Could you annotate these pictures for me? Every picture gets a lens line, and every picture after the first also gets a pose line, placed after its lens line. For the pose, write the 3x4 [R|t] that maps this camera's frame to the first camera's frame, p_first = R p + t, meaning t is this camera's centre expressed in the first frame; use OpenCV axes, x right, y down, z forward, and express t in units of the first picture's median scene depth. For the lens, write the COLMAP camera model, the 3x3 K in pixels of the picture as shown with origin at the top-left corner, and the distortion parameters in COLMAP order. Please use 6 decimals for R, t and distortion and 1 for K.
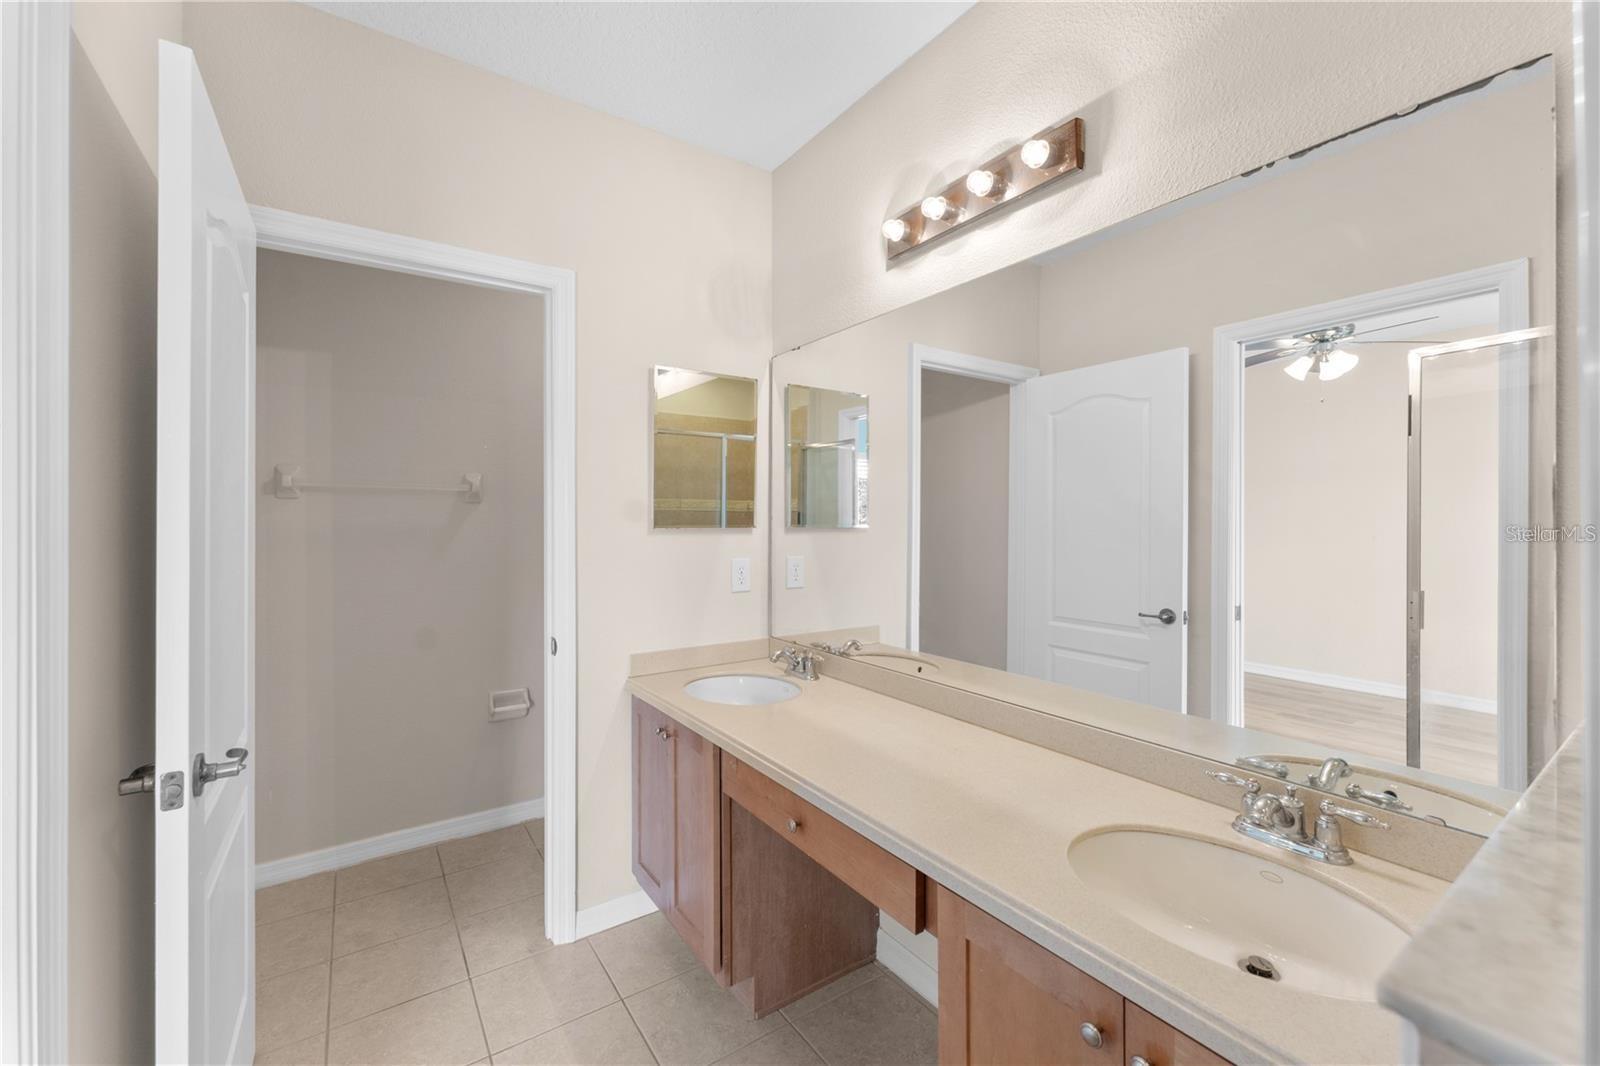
lens RADIAL K [[661.5, 0, 789.2], [0, 661.5, 519.0], [0, 0, 1]] dist [-0.000779, 0.000396]
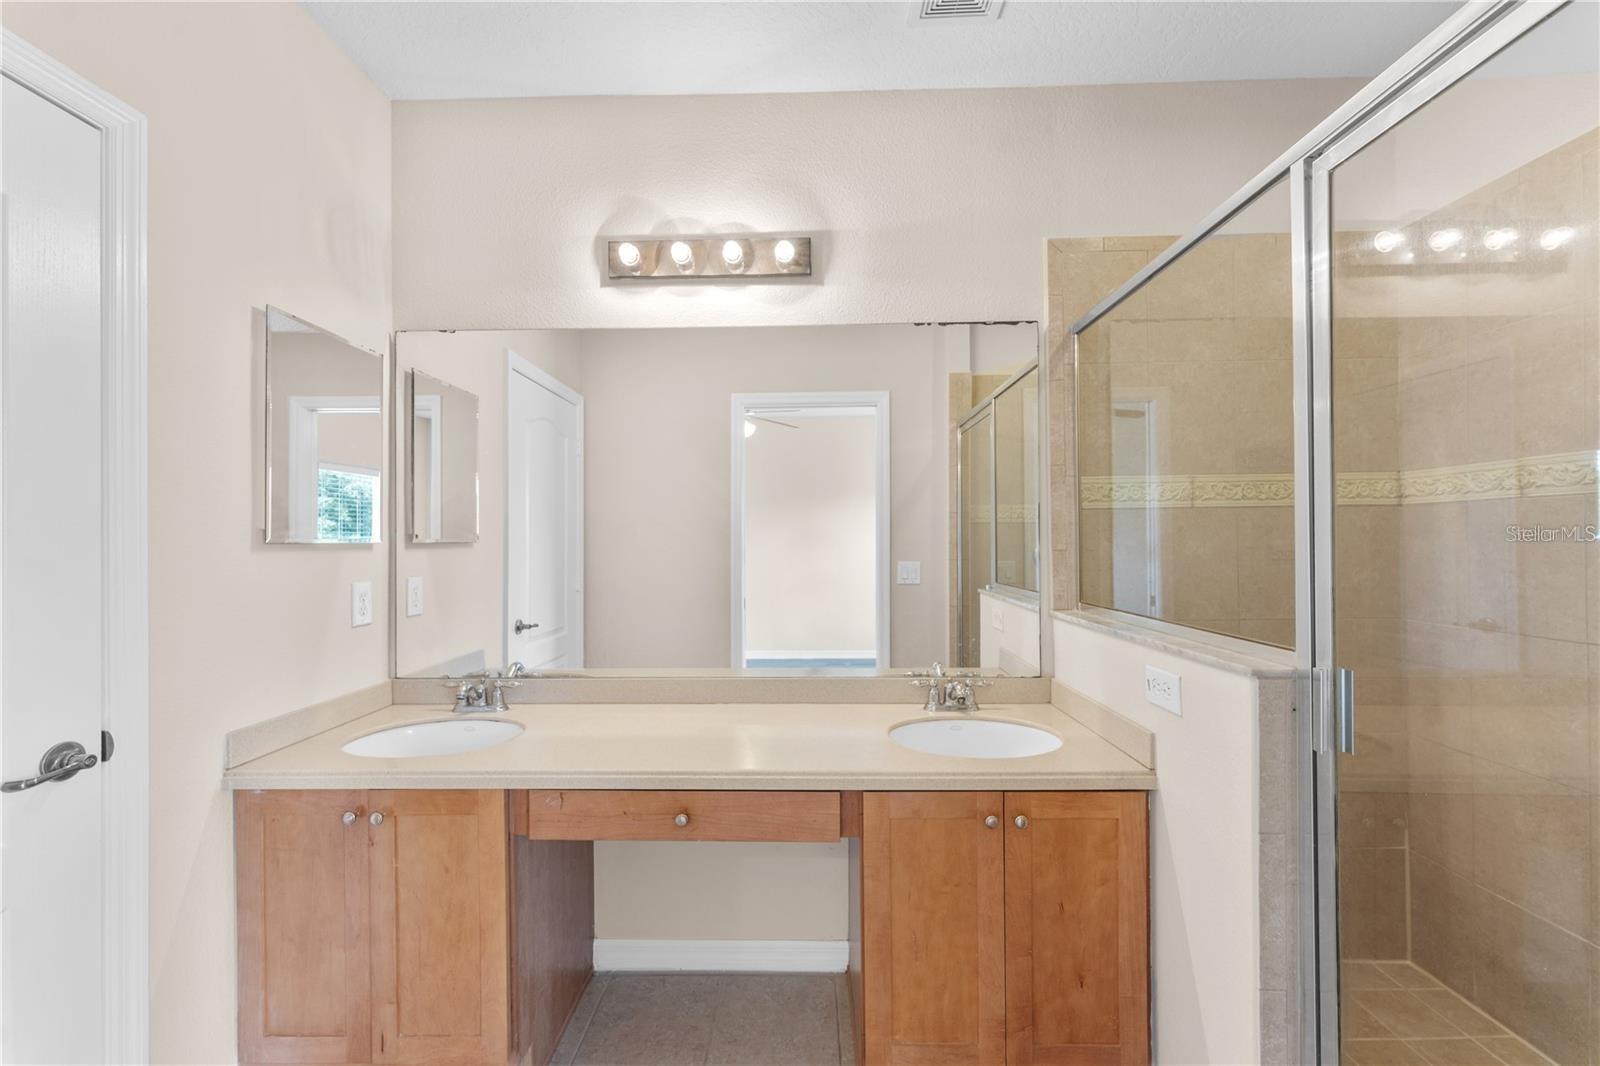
lens RADIAL K [[661.5, 0, 792.3], [0, 661.5, 539.0], [0, 0, 1]] dist [-0.000779, 0.000396]
pose [[0.569458, -0.000689, 0.822020, -0.489692], [0.005802, 0.999978, -0.003181, 0.016635], [-0.822000, 0.006581, 0.569450, 0.170612]]
